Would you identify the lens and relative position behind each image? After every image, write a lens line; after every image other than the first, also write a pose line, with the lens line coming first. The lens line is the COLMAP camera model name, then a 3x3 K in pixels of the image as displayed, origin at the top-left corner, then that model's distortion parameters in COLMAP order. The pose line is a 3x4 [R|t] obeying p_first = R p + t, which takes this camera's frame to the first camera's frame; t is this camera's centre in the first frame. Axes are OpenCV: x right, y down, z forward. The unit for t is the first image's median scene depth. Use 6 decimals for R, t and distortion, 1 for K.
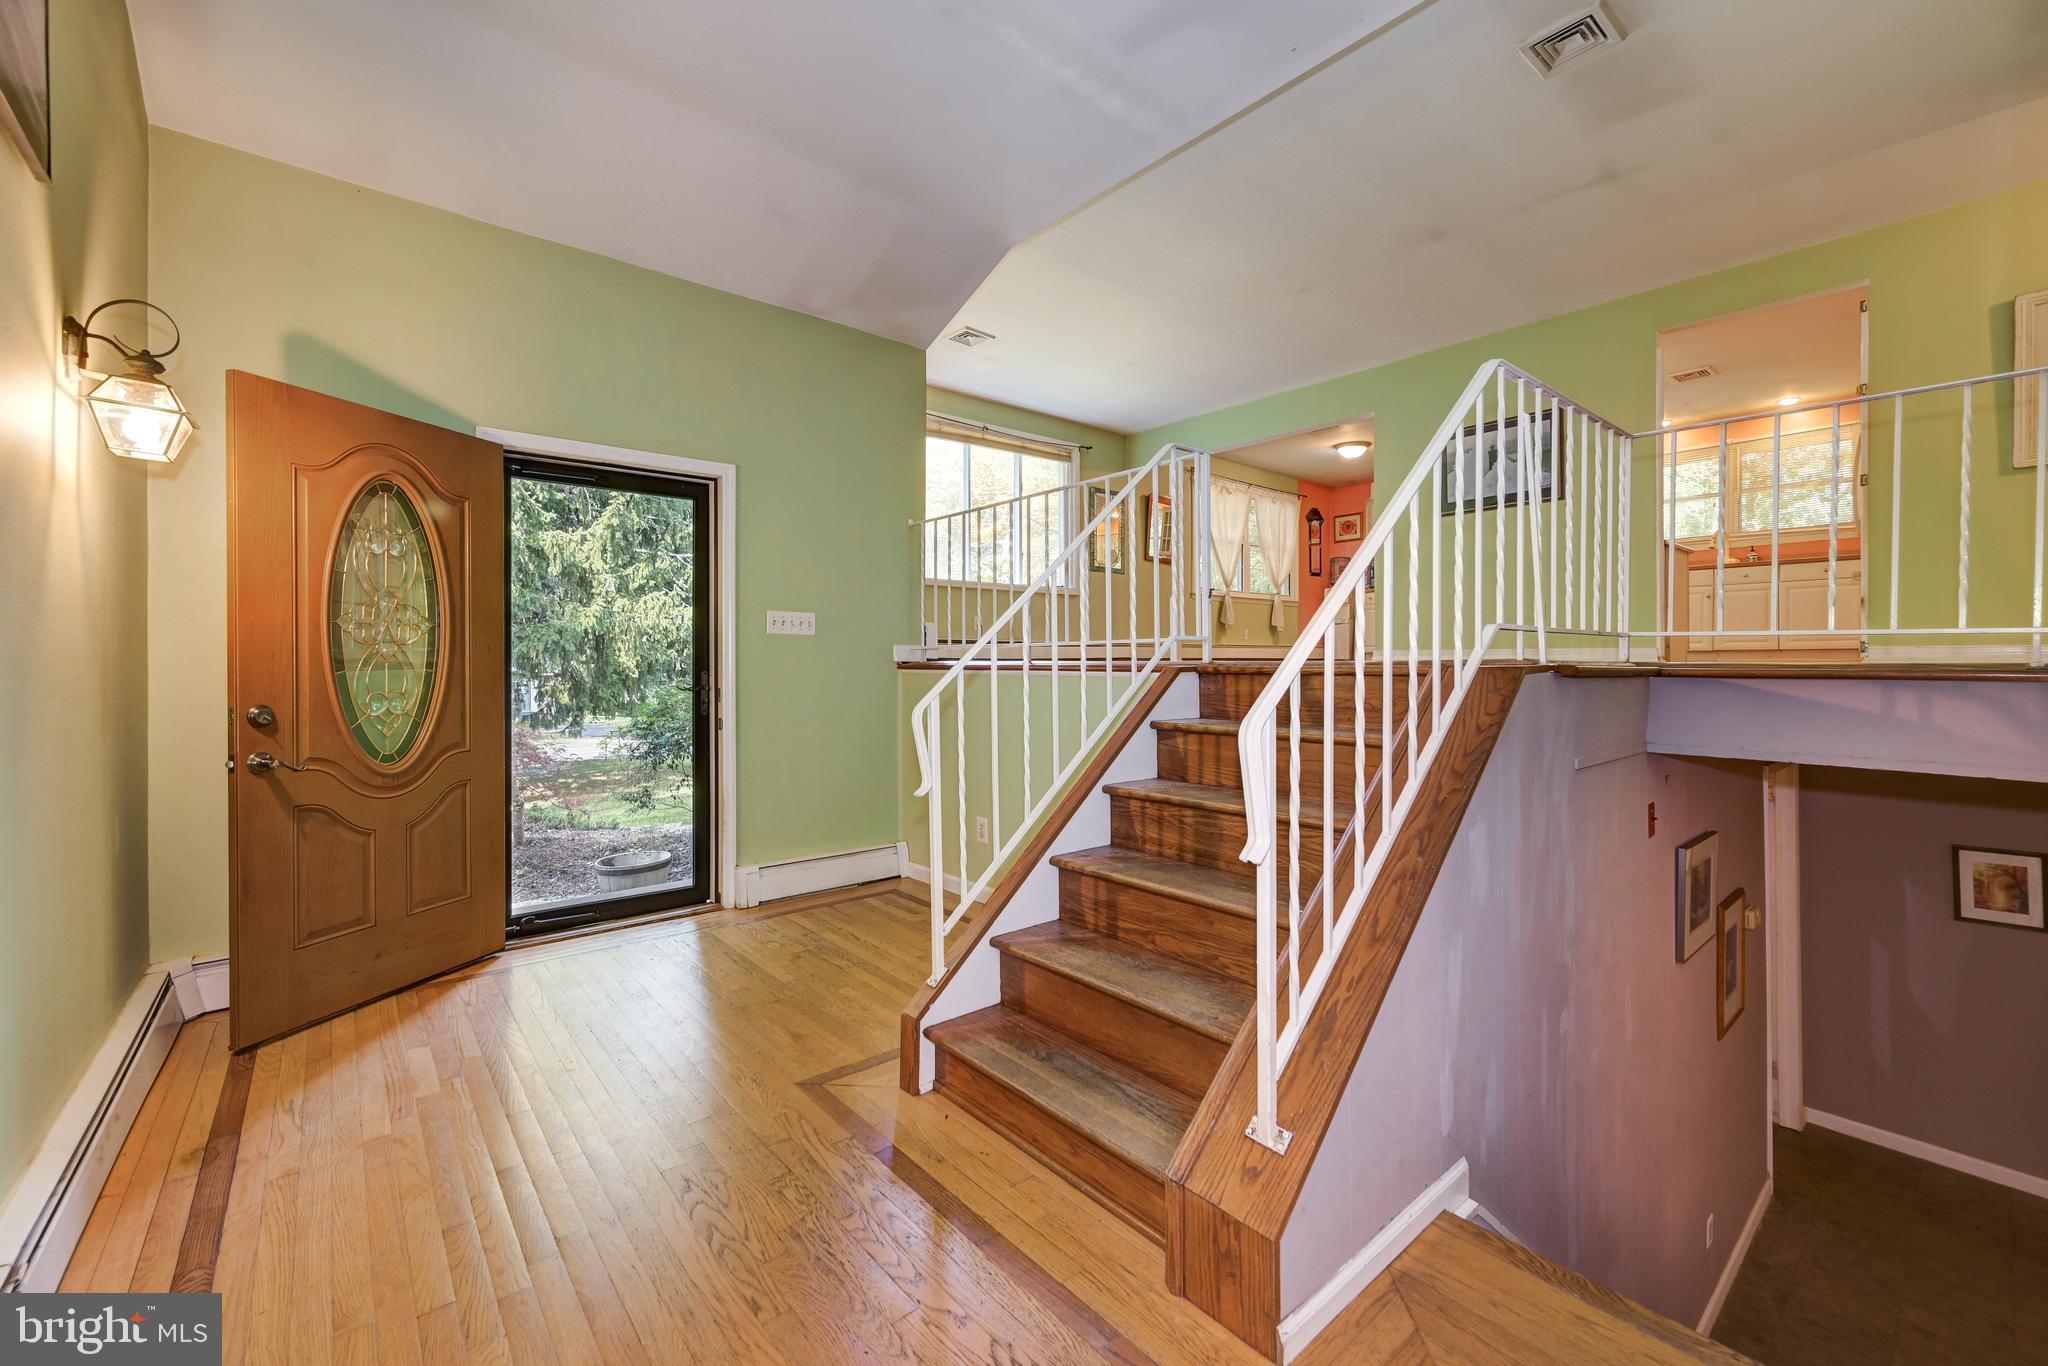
lens RADIAL K [[826.8, 0, 1025.0], [0, 826.8, 676.8], [0, 0, 1]] dist [-0.000108, -0.000017]
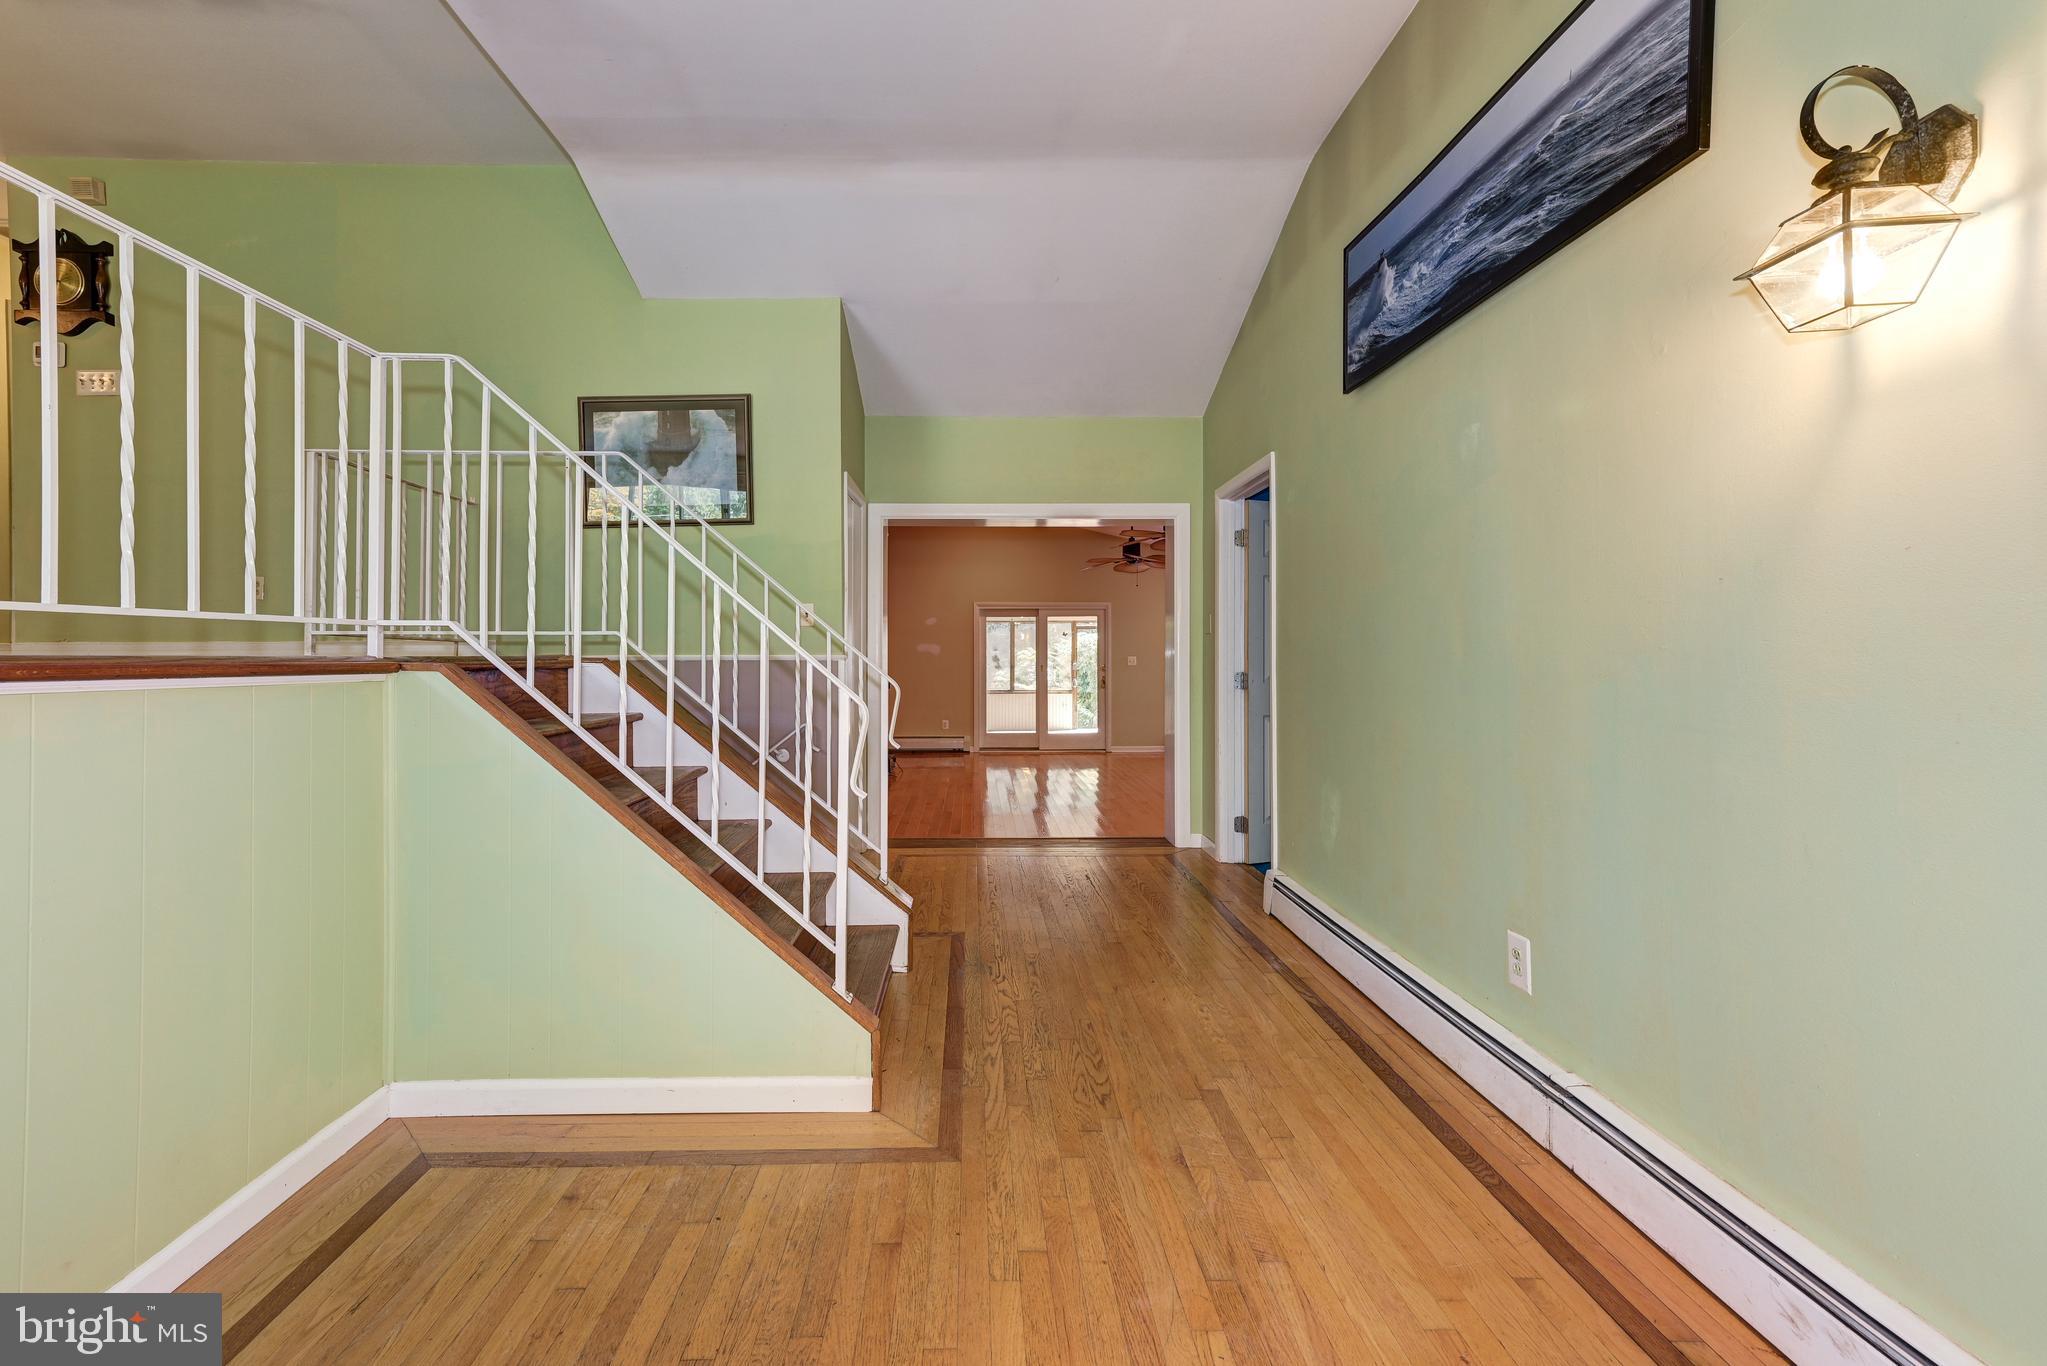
lens RADIAL K [[880.9, 0, 1023.7], [0, 880.9, 670.7], [0, 0, 1]] dist [-0.000082, -0.000013]
pose [[-0.808247, -0.002704, 0.588837, -0.853896], [0.002986, 0.999958, 0.008690, -0.009735], [-0.588836, 0.008782, -0.808205, 1.681579]]
